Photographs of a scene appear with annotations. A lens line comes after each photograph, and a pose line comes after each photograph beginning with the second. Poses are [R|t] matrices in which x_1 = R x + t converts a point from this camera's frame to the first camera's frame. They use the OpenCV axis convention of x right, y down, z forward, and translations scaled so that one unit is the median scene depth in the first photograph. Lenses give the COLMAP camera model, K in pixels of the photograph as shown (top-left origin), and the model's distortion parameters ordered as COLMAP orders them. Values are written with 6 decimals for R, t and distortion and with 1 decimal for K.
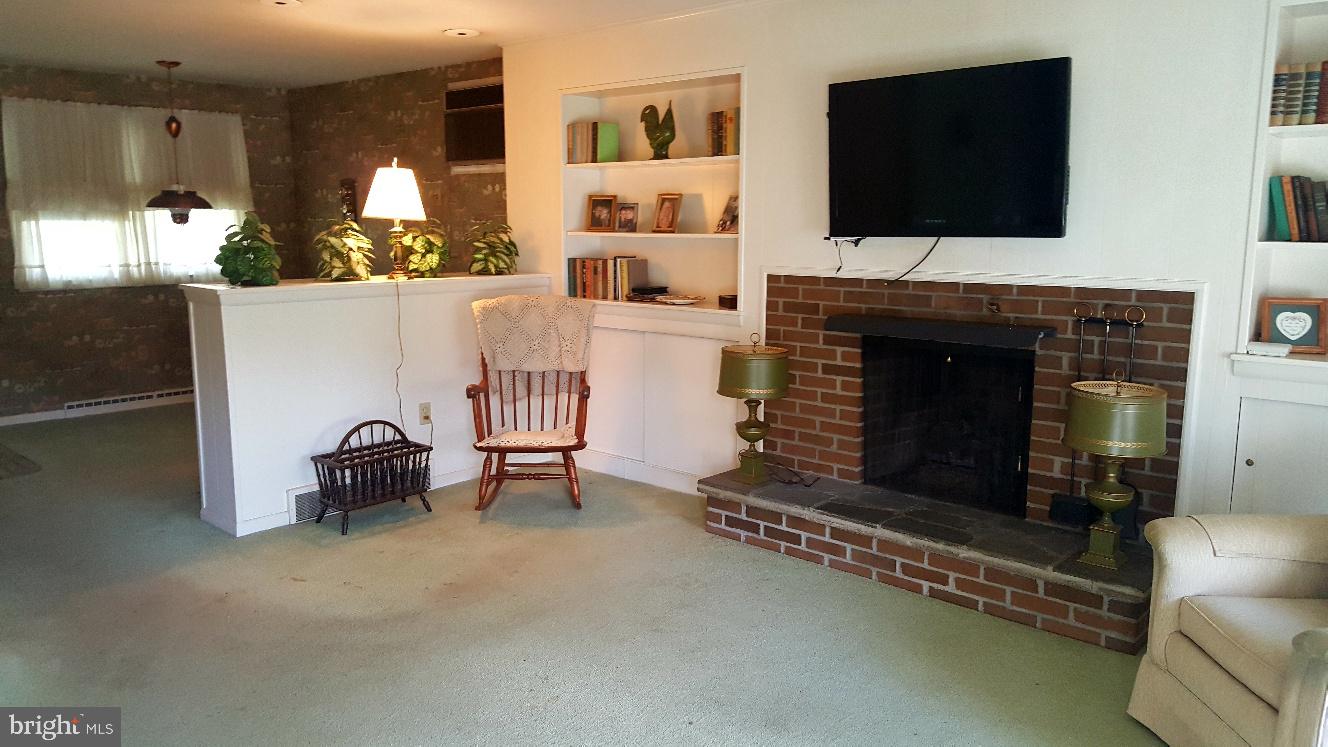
lens RADIAL K [[975.7, 0, 664.0], [0, 975.7, 373.5], [0, 0, 1]] dist [0.183567, -0.227219]
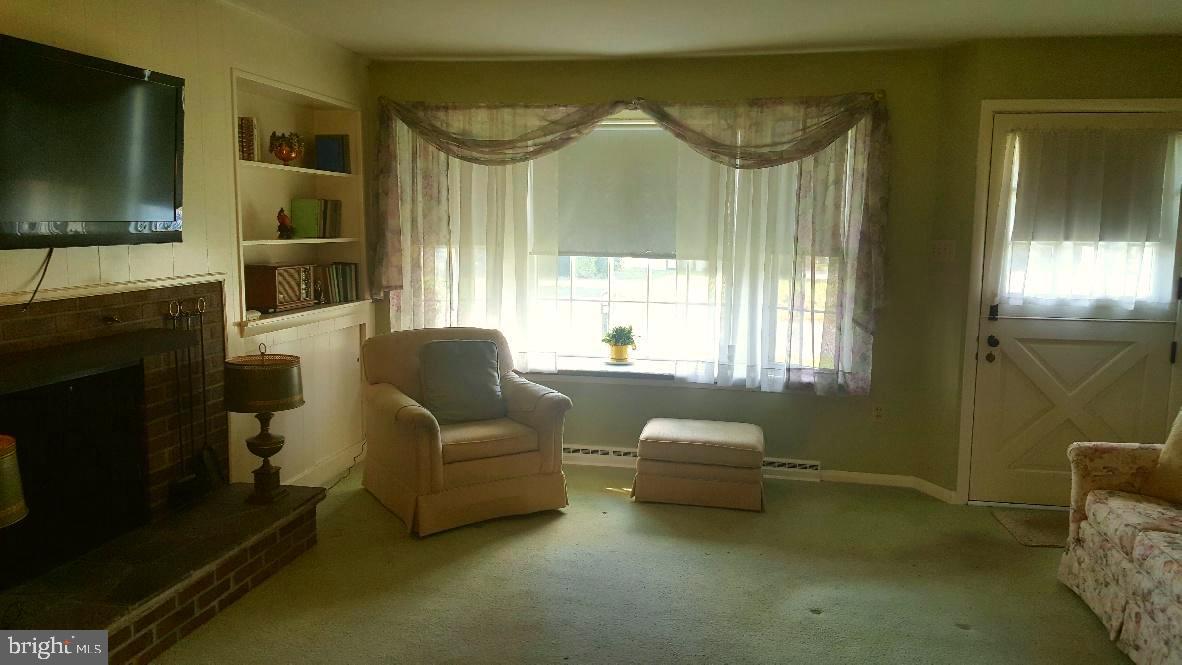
lens RADIAL K [[909.2, 0, 591.0], [0, 909.2, 332.5], [0, 0, 1]] dist [0.078353, -0.000522]
pose [[-0.528532, -0.116809, 0.840838, -0.575538], [0.115977, 0.971265, 0.207829, -0.164713], [-0.840953, 0.207363, -0.499798, 0.954550]]
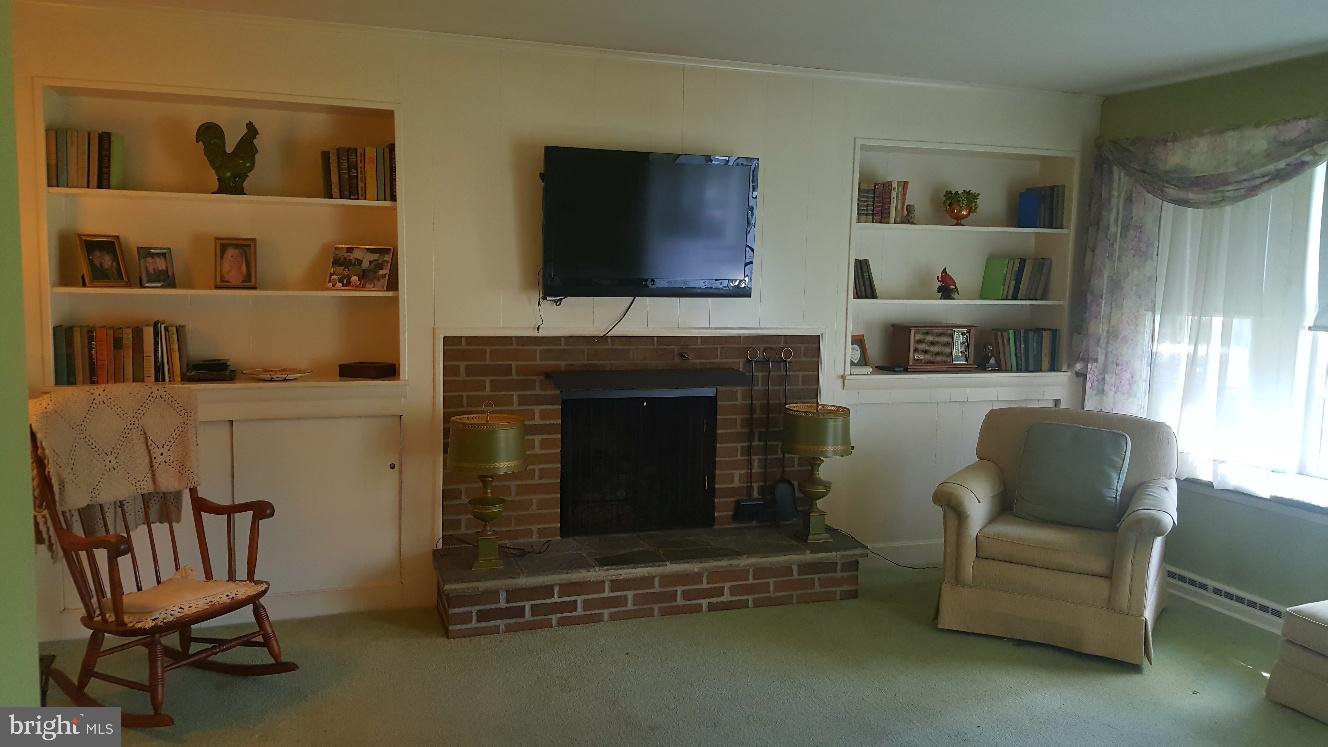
lens RADIAL K [[975.7, 0, 664.0], [0, 975.7, 373.5], [0, 0, 1]] dist [0.183567, -0.227219]
pose [[0.486083, -0.086641, 0.869607, -0.625310], [0.118863, 0.992381, 0.032432, -0.077603], [-0.865791, 0.087599, 0.492678, 0.405899]]
